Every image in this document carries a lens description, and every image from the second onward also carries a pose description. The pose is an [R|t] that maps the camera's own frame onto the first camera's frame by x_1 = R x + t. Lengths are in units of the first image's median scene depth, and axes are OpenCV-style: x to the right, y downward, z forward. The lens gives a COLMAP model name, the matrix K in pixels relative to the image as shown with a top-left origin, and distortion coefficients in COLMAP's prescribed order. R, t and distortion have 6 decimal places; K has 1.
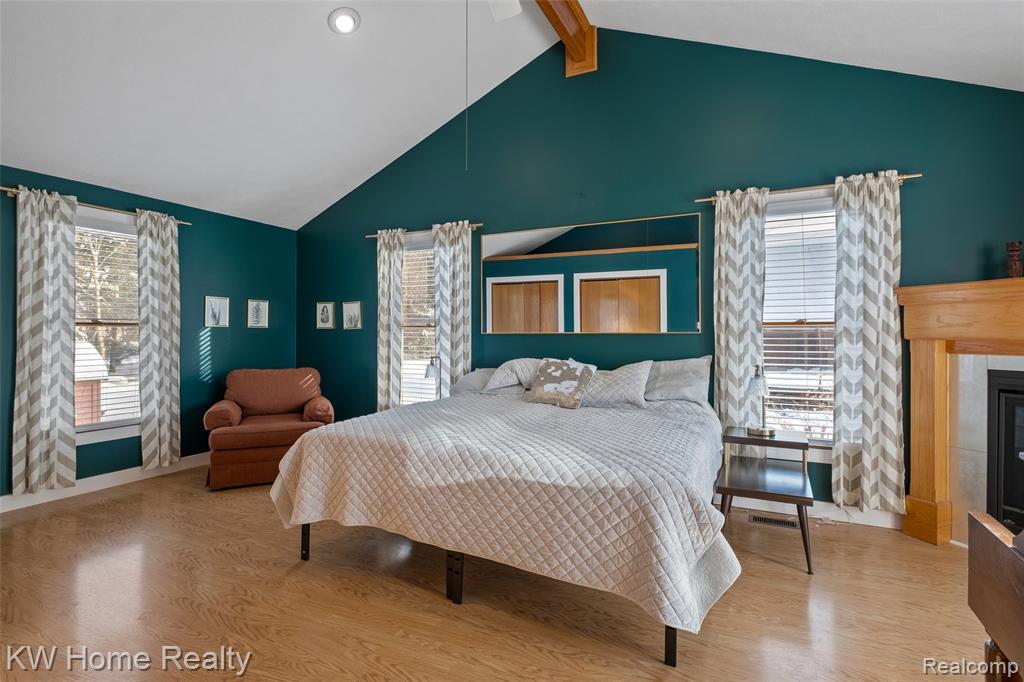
lens RADIAL K [[509.0, 0, 511.4], [0, 509.0, 345.0], [0, 0, 1]] dist [-0.002309, -0.000687]
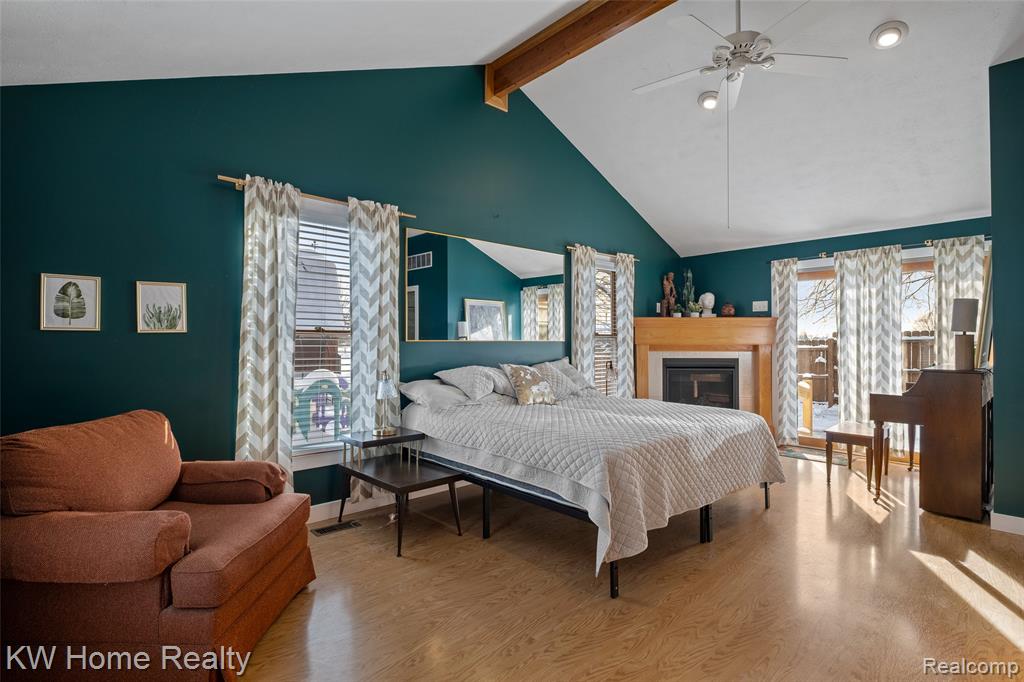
lens RADIAL K [[509.0, 0, 511.4], [0, 509.0, 345.0], [0, 0, 1]] dist [-0.002309, -0.000687]
pose [[0.336048, -0.008844, 0.941803, -0.793386], [0.017736, 0.999838, 0.003061, -0.014549], [-0.941678, 0.015675, 0.336151, 0.527924]]
